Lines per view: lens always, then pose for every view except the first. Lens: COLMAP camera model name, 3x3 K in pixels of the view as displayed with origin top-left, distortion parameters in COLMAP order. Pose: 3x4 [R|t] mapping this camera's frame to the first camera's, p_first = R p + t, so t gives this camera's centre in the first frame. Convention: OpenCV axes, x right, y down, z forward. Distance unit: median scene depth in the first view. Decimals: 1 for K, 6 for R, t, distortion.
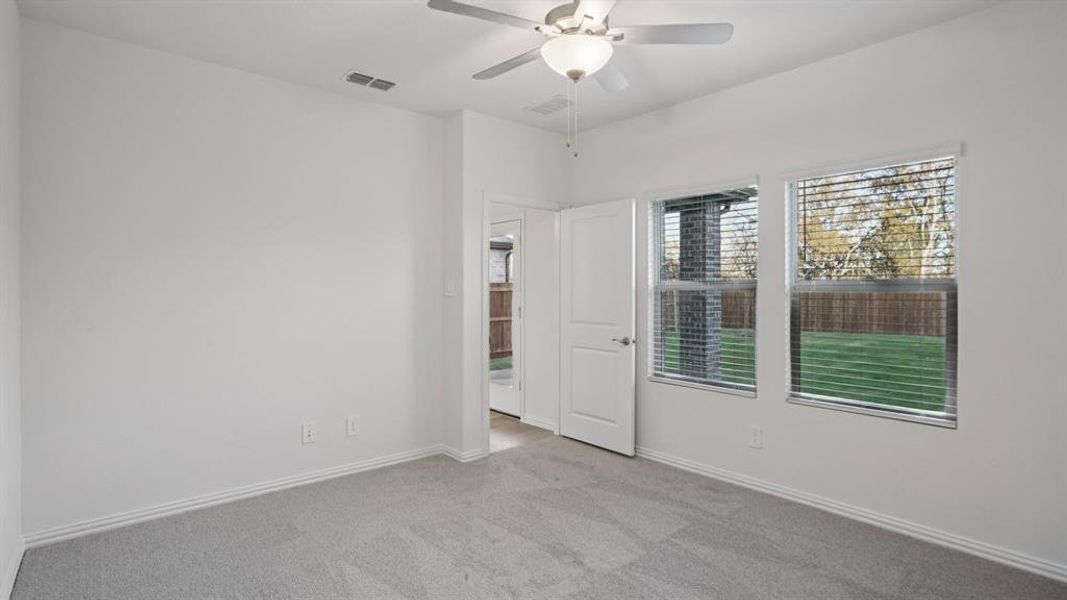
lens RADIAL K [[544.3, 0, 537.8], [0, 544.3, 300.4], [0, 0, 1]] dist [-0.046666, 0.002746]
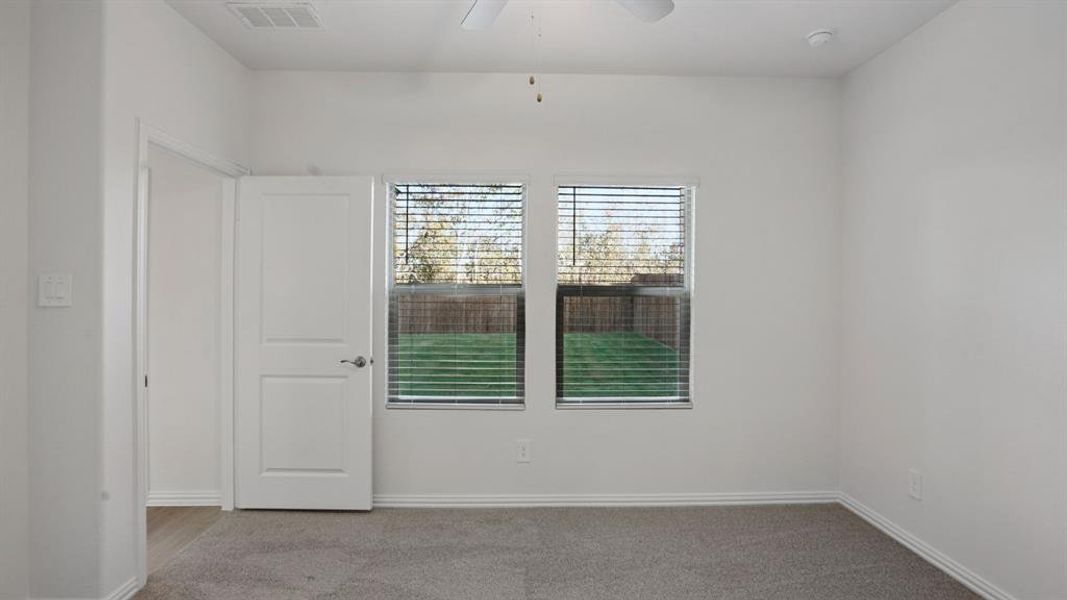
lens RADIAL K [[544.3, 0, 533.6], [0, 544.3, 298.7], [0, 0, 1]] dist [-0.046666, 0.002746]
pose [[0.621175, -0.004480, 0.783659, -0.278590], [0.010931, 0.999936, -0.002948, -0.008343], [-0.783596, 0.010398, 0.621184, 0.335128]]
